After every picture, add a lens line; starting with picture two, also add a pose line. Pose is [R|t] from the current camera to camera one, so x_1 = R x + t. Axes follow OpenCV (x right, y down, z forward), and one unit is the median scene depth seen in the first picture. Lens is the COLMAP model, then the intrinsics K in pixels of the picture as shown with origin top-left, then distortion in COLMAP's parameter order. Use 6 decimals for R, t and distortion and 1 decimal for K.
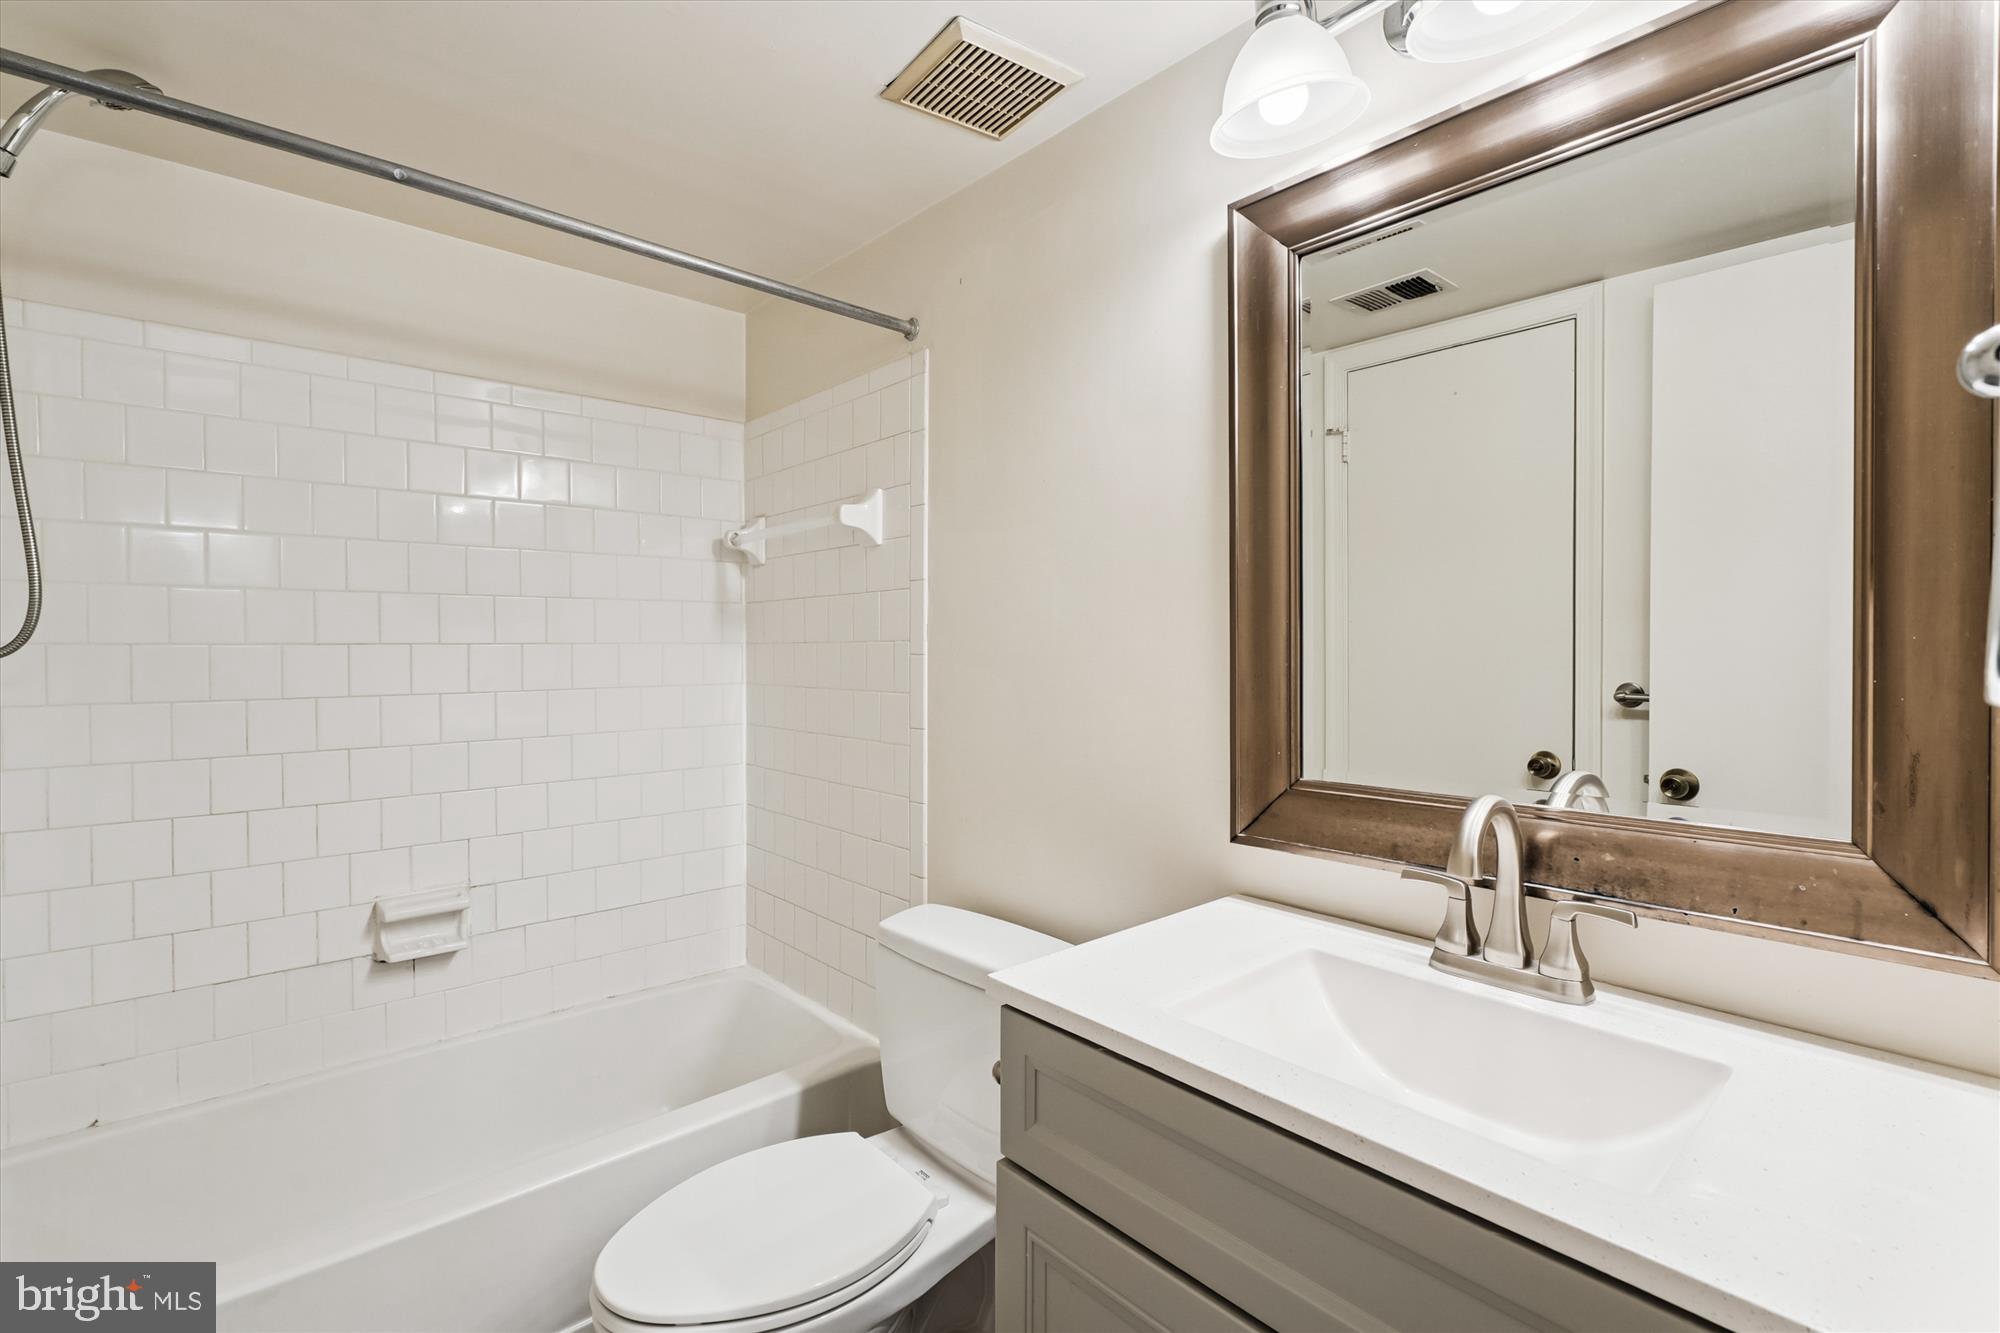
lens RADIAL K [[928.9, 0, 1001.2], [0, 928.9, 646.2], [0, 0, 1]] dist [-0.000611, 0.000446]
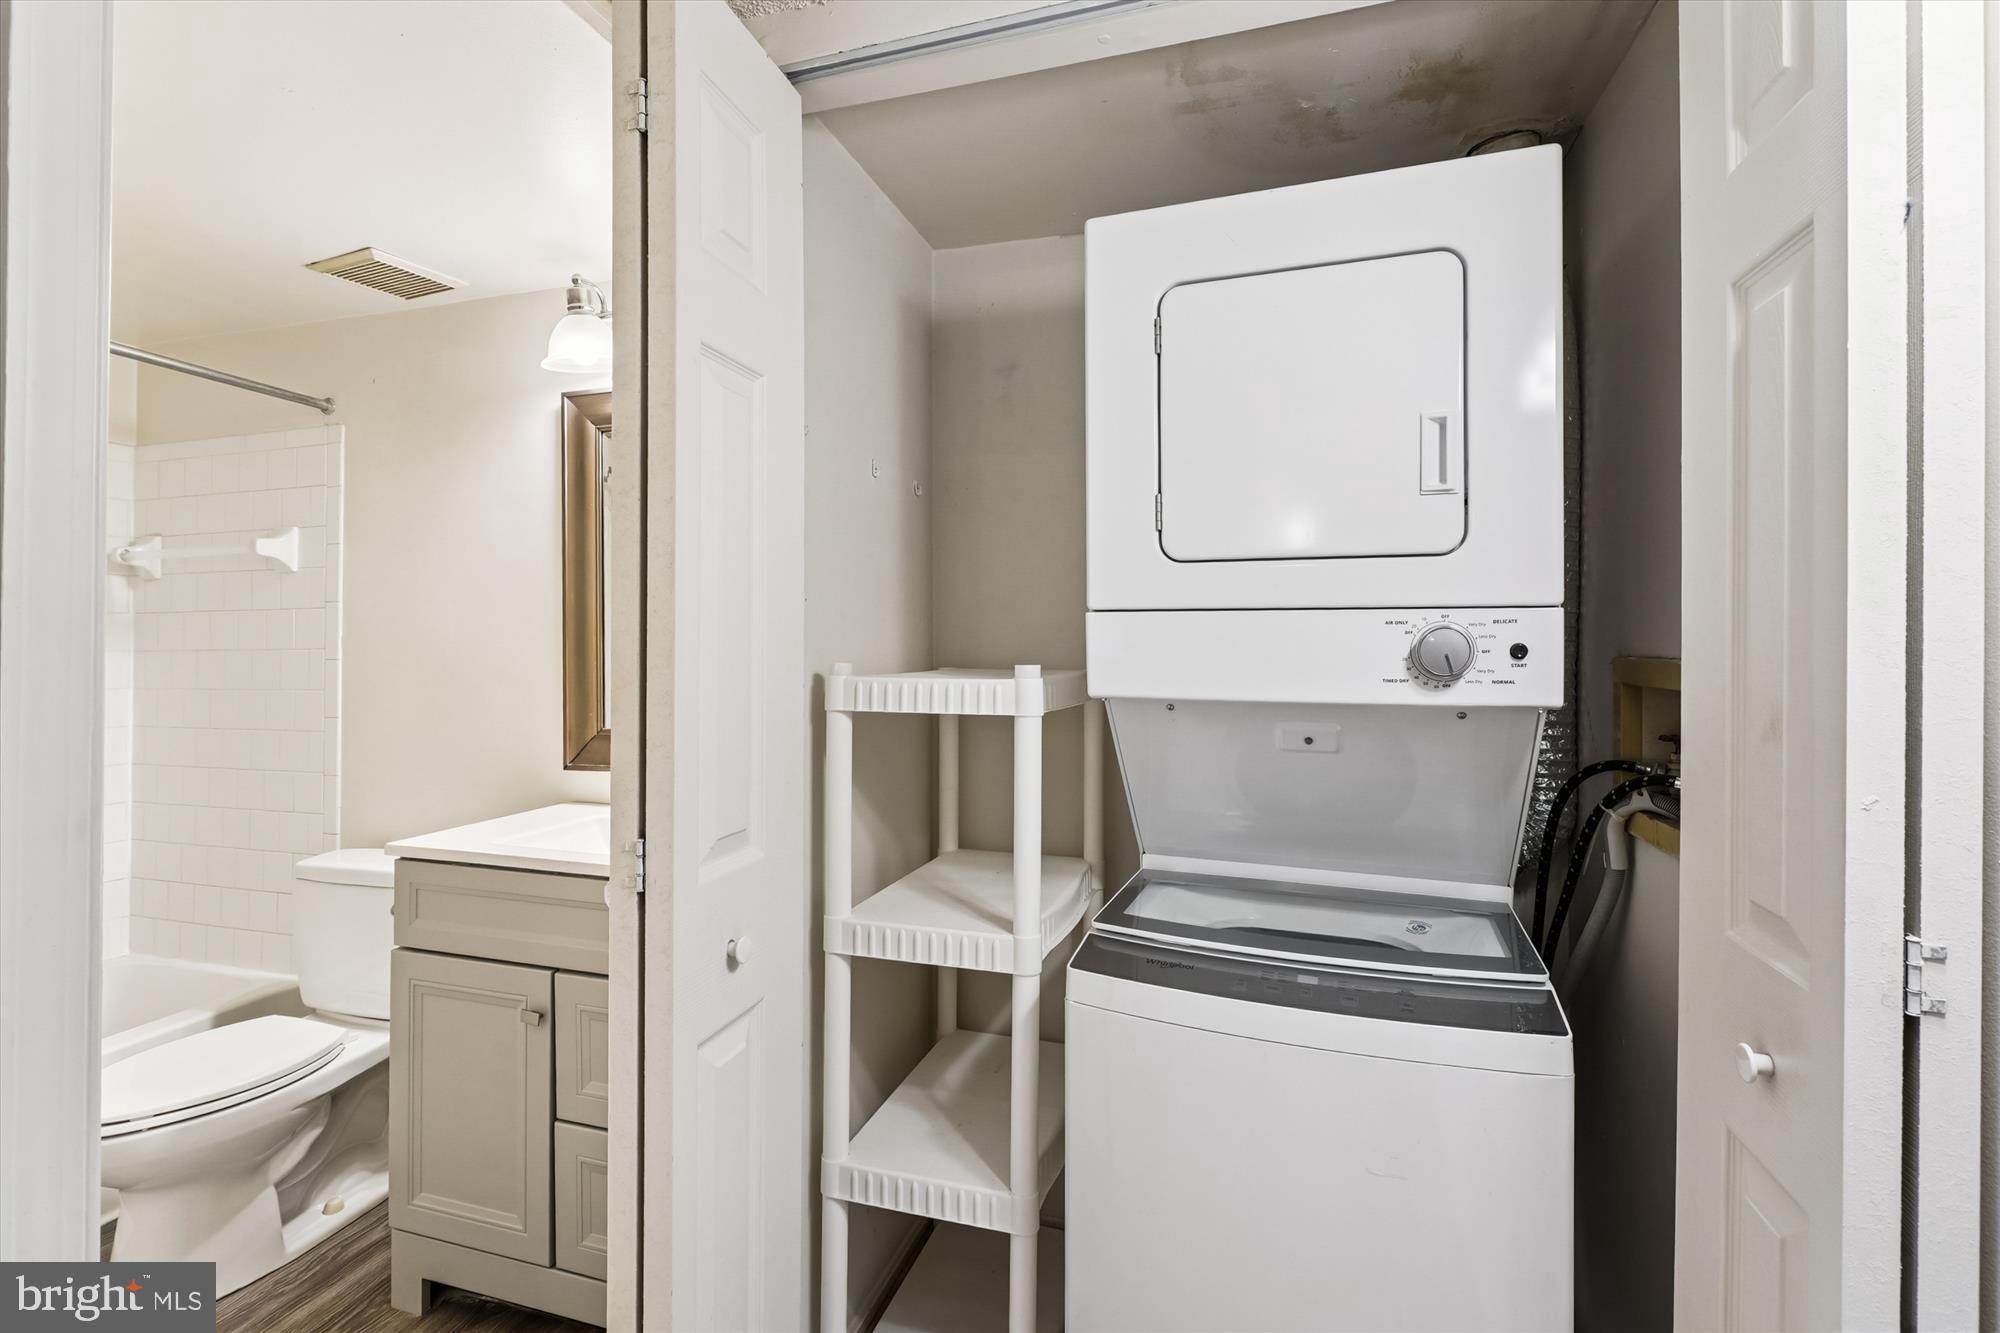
lens RADIAL K [[928.9, 0, 1001.2], [0, 928.9, 646.2], [0, 0, 1]] dist [-0.000611, 0.000446]
pose [[0.856175, 0.005319, 0.516658, 0.038187], [0.000088, 0.999945, -0.010441, 0.003586], [-0.516686, 0.008985, 0.856128, -0.573070]]
